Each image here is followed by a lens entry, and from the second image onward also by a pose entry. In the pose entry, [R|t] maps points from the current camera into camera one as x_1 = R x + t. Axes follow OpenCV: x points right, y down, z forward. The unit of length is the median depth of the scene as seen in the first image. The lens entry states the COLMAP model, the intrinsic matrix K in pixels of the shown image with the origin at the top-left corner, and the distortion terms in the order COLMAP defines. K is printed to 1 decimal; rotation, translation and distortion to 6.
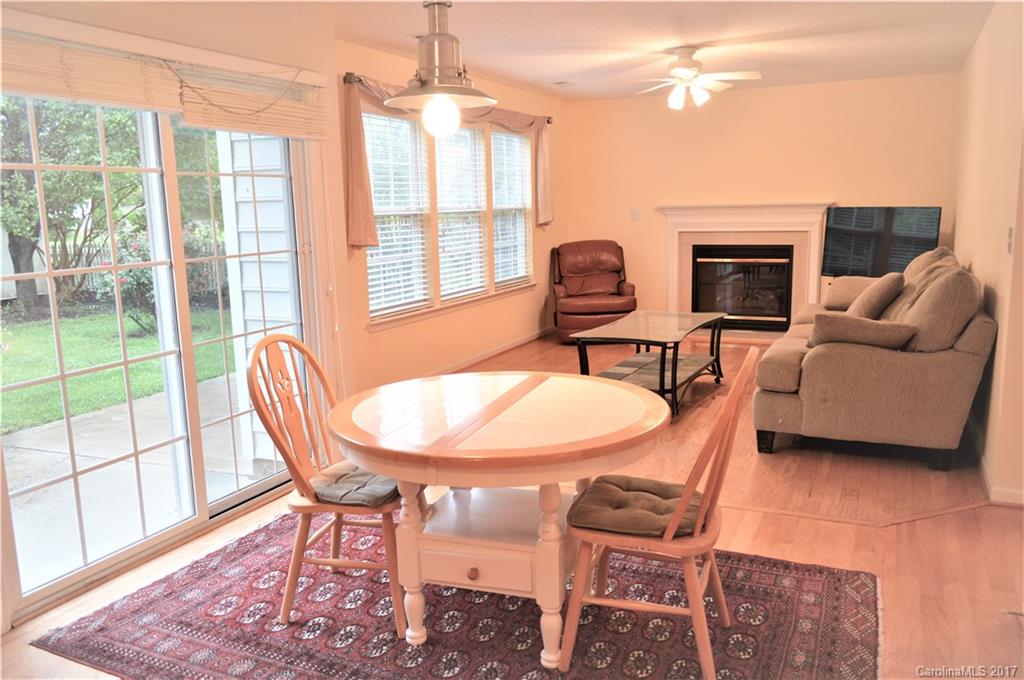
lens RADIAL K [[821.8, 0, 512.0], [0, 821.8, 340.0], [0, 0, 1]] dist [-0.006137, -0.002135]
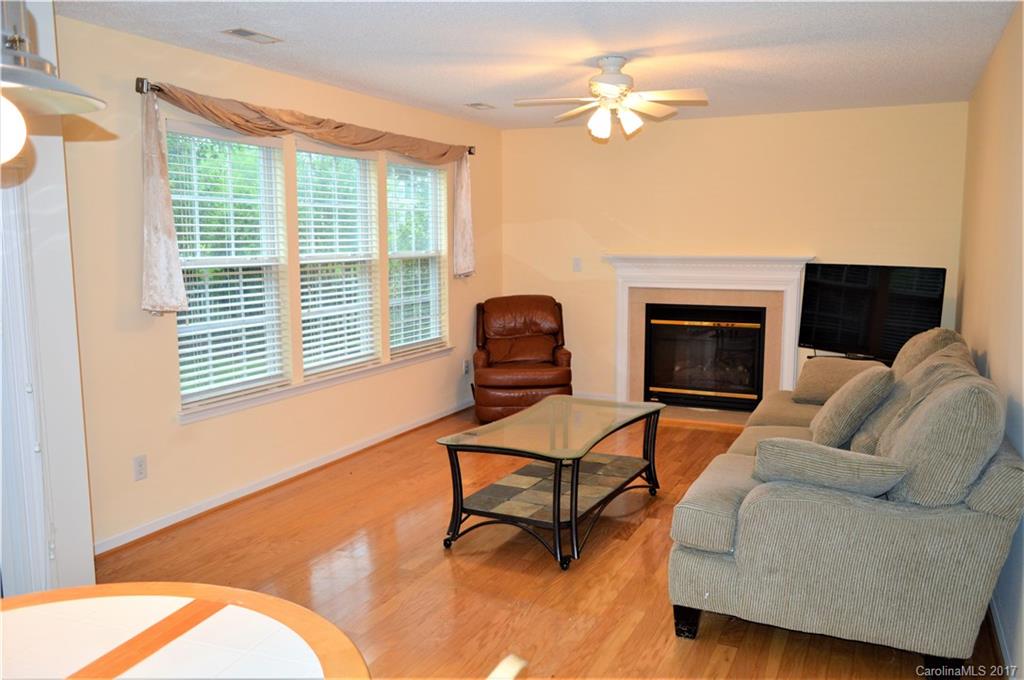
lens RADIAL K [[831.5, 0, 512.0], [0, 831.5, 340.0], [0, 0, 1]] dist [-0.022416, -0.002745]
pose [[0.999808, 0.019591, -0.000993, 0.095263], [-0.019615, 0.998893, -0.042750, -0.044796], [0.000154, 0.042761, 0.999085, 0.182956]]
